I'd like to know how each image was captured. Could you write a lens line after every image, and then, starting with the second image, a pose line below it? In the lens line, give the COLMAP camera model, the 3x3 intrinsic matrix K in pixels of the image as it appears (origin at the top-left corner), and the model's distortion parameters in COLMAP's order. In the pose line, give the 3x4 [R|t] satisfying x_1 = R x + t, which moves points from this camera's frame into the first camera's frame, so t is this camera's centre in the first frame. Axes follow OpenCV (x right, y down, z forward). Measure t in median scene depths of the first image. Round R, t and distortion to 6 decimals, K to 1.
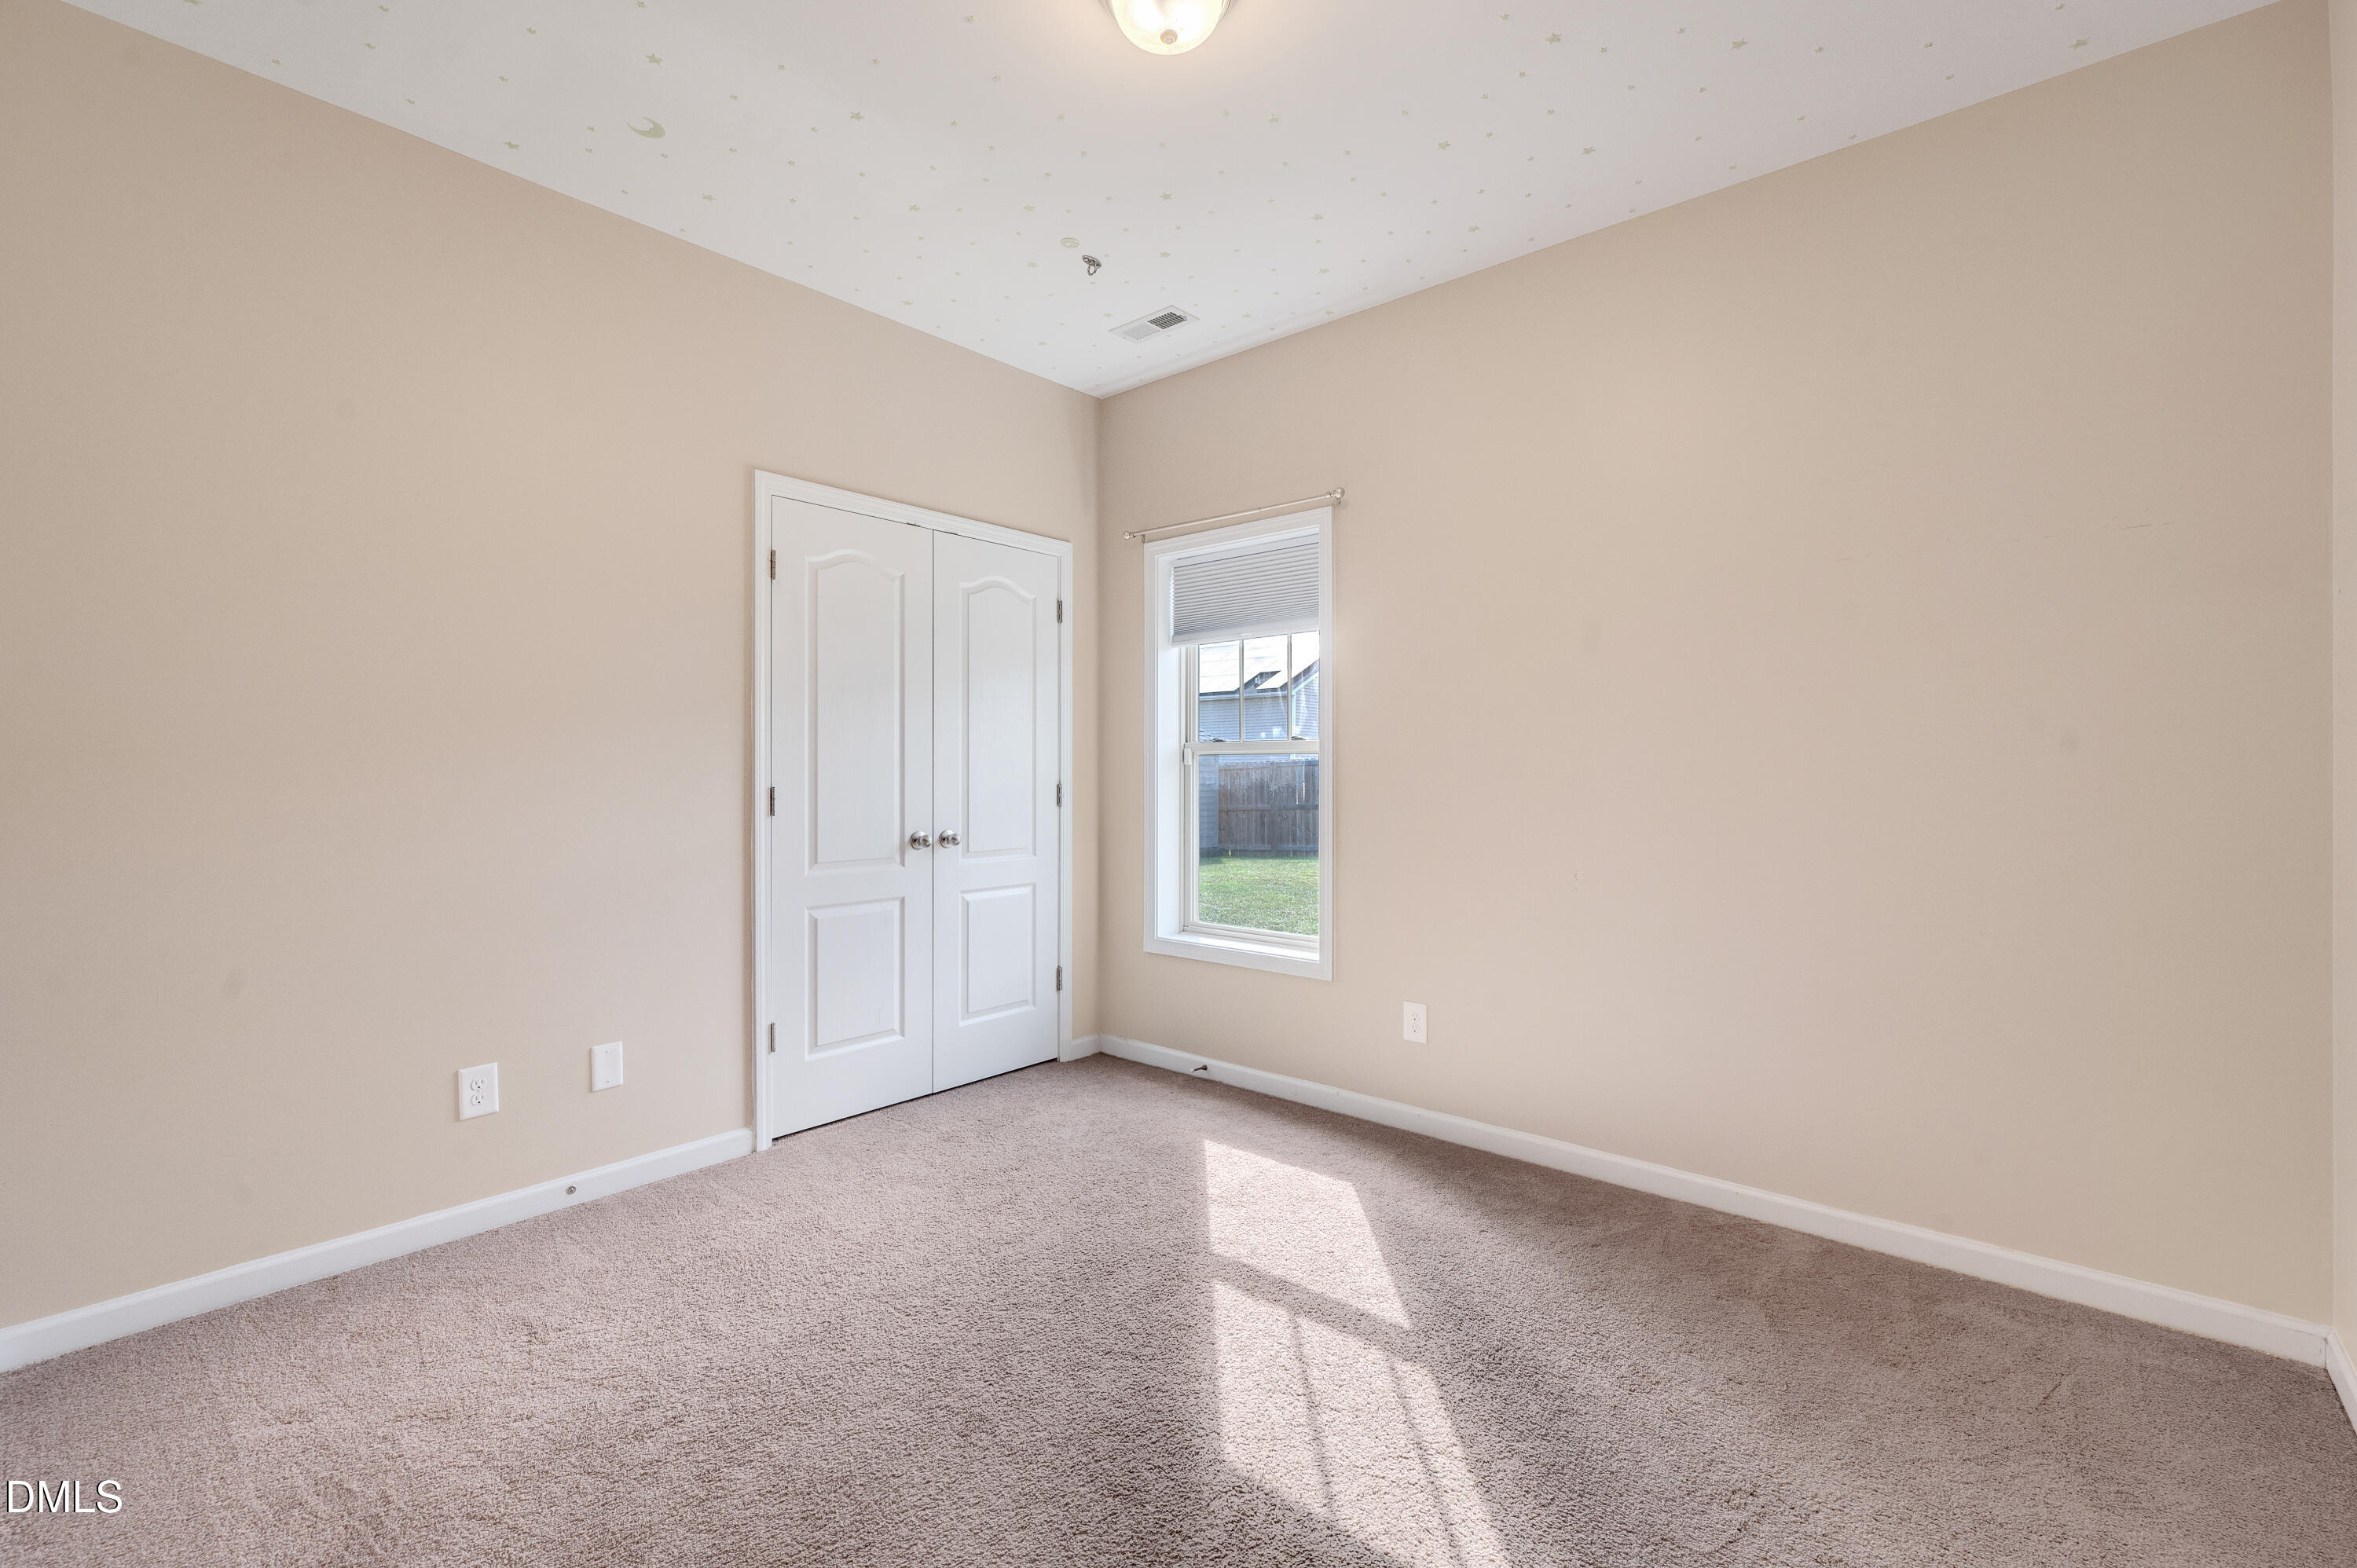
lens RADIAL K [[1014.7, 0, 1175.7], [0, 1014.7, 779.3], [0, 0, 1]] dist [0.000719, -0.000111]
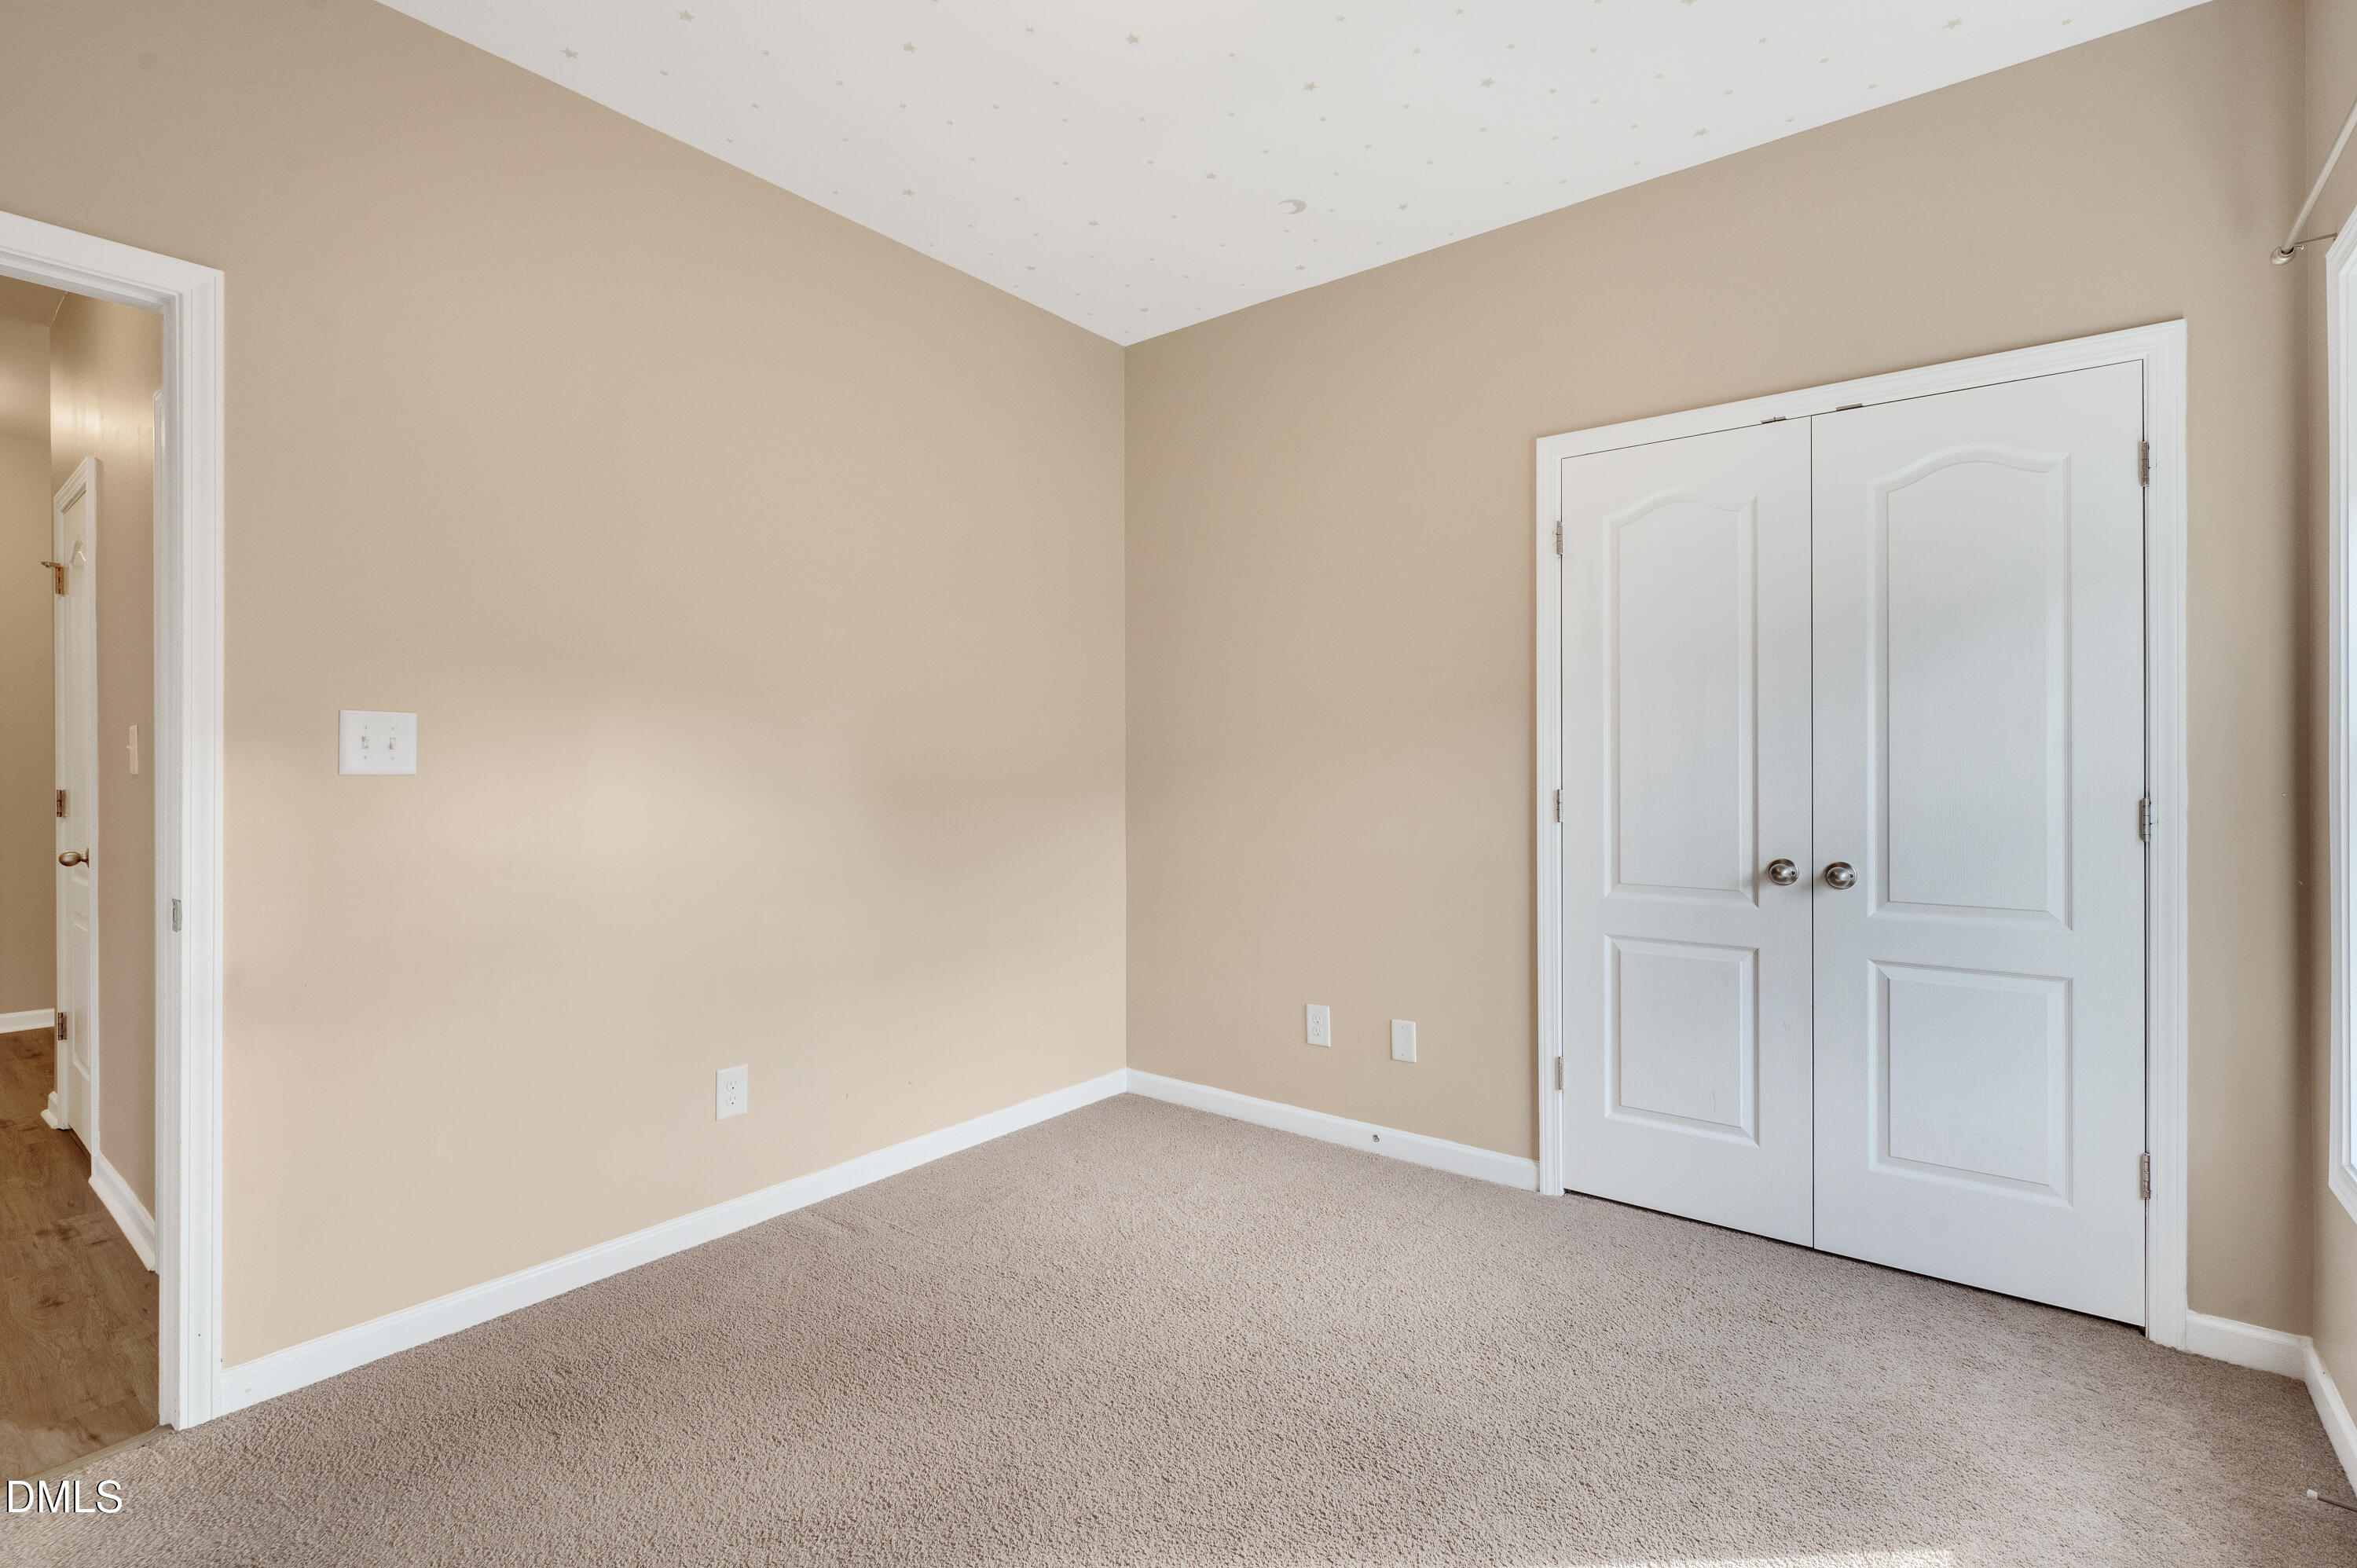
lens RADIAL K [[1083.5, 0, 1176.3], [0, 1083.5, 783.4], [0, 0, 1]] dist [-0.000062, -0.000359]
pose [[0.048574, 0.007688, -0.998790, 0.505586], [-0.013702, 0.999881, 0.007030, 0.000051], [0.998726, 0.013344, 0.048674, 0.593067]]
